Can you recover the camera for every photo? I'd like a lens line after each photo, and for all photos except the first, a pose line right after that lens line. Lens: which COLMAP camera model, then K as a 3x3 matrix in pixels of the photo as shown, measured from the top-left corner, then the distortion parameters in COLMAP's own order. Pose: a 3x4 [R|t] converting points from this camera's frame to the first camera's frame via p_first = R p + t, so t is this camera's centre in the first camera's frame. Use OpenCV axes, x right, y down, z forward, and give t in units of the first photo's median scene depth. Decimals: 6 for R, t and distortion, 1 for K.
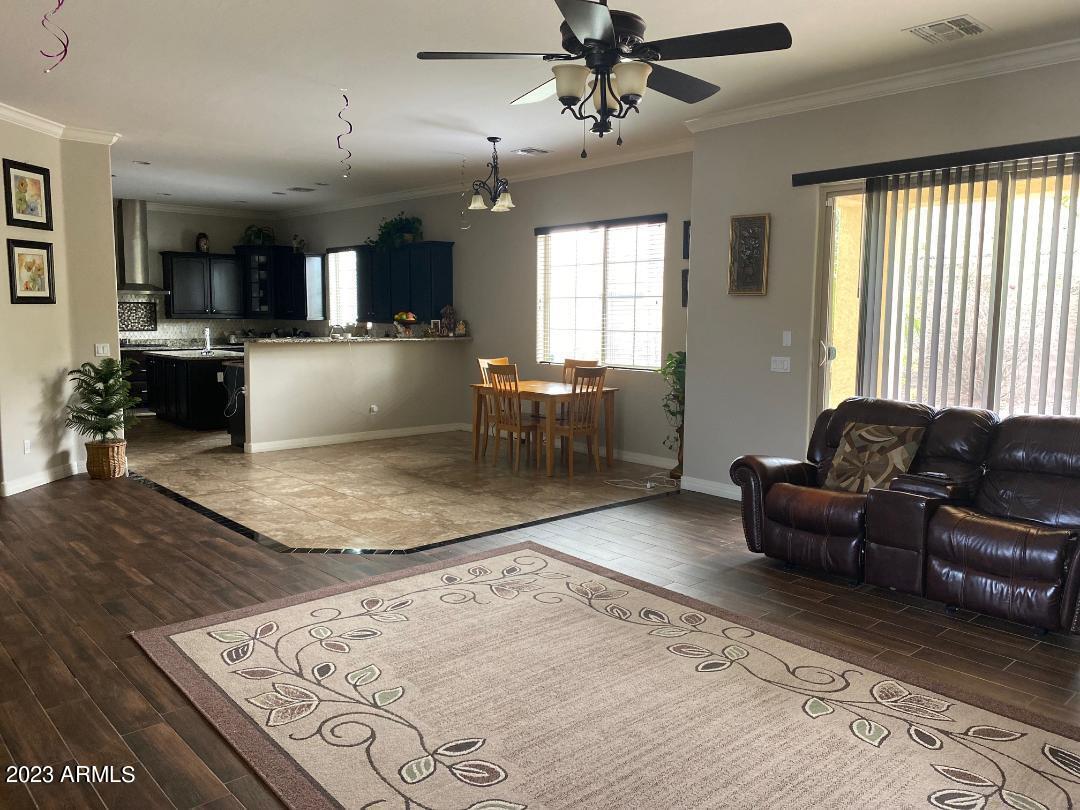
lens RADIAL K [[837.6, 0, 560.7], [0, 837.6, 408.1], [0, 0, 1]] dist [0.008839, 0.001102]
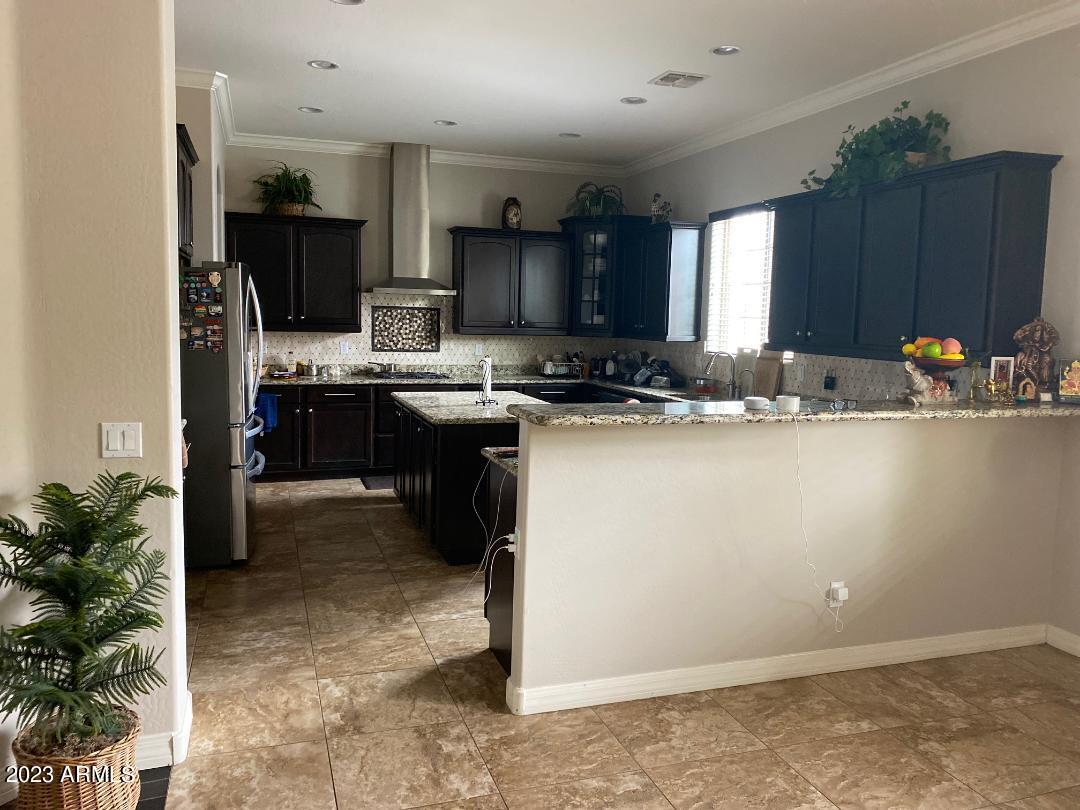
lens RADIAL K [[837.6, 0, 560.7], [0, 837.6, 408.1], [0, 0, 1]] dist [0.008839, 0.001102]
pose [[0.921080, 0.056482, -0.385255, -0.149112], [-0.061127, 0.998130, 0.000192, -0.056043], [0.384546, 0.023373, 0.922810, 0.454173]]
